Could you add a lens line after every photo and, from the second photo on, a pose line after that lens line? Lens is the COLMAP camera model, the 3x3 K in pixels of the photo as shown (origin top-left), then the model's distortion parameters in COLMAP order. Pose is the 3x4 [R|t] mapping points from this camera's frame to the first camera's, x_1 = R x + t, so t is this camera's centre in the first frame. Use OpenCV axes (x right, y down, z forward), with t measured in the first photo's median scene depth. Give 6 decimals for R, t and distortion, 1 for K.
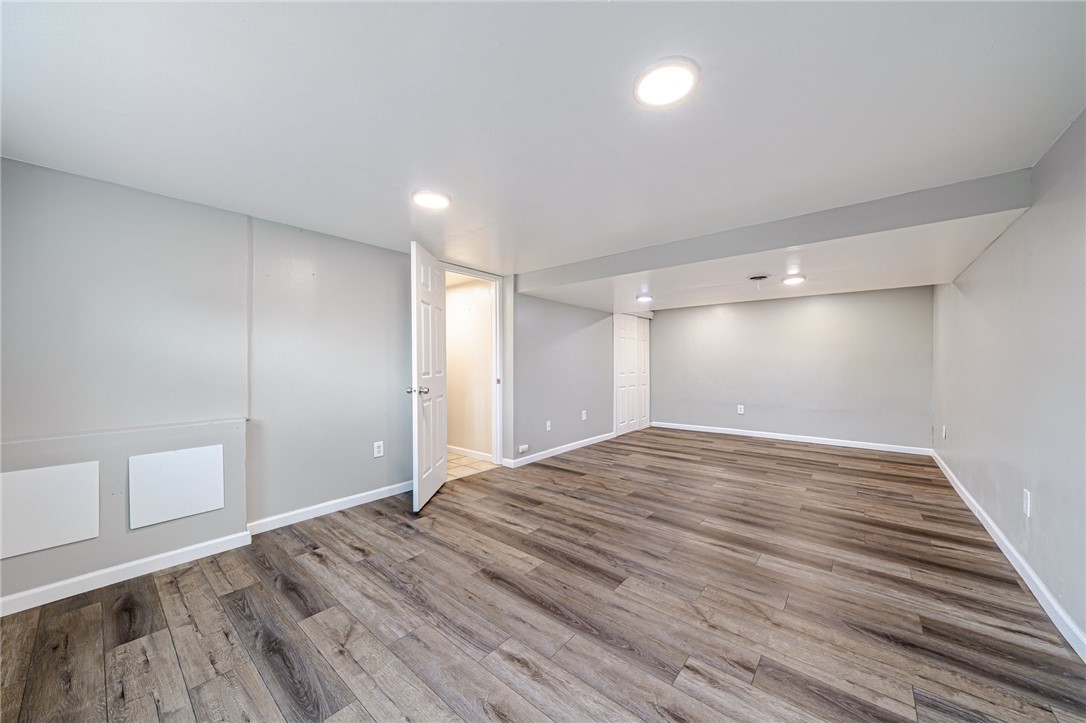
lens RADIAL K [[376.9, 0, 537.8], [0, 376.9, 366.2], [0, 0, 1]] dist [-0.000385, -0.000130]
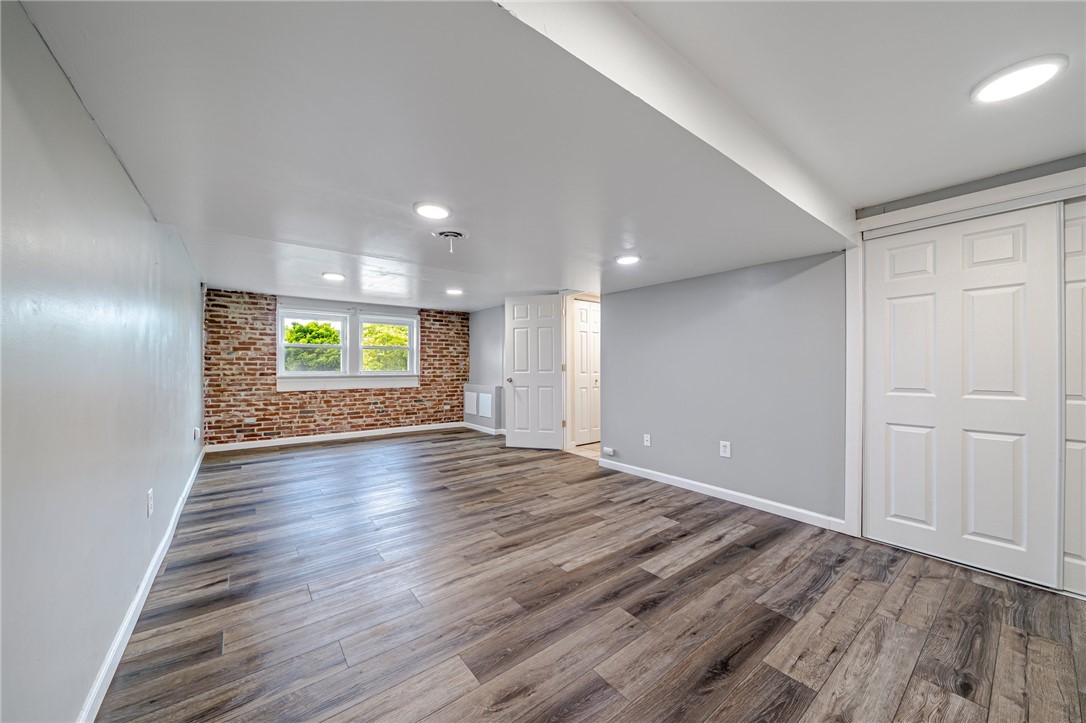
lens RADIAL K [[376.9, 0, 537.8], [0, 376.9, 366.2], [0, 0, 1]] dist [-0.000385, -0.000130]
pose [[-0.197698, 0.001627, -0.980262, 1.140152], [-0.006904, 0.999972, 0.003052, -0.003446], [0.980239, 0.007371, -0.197681, 1.208824]]
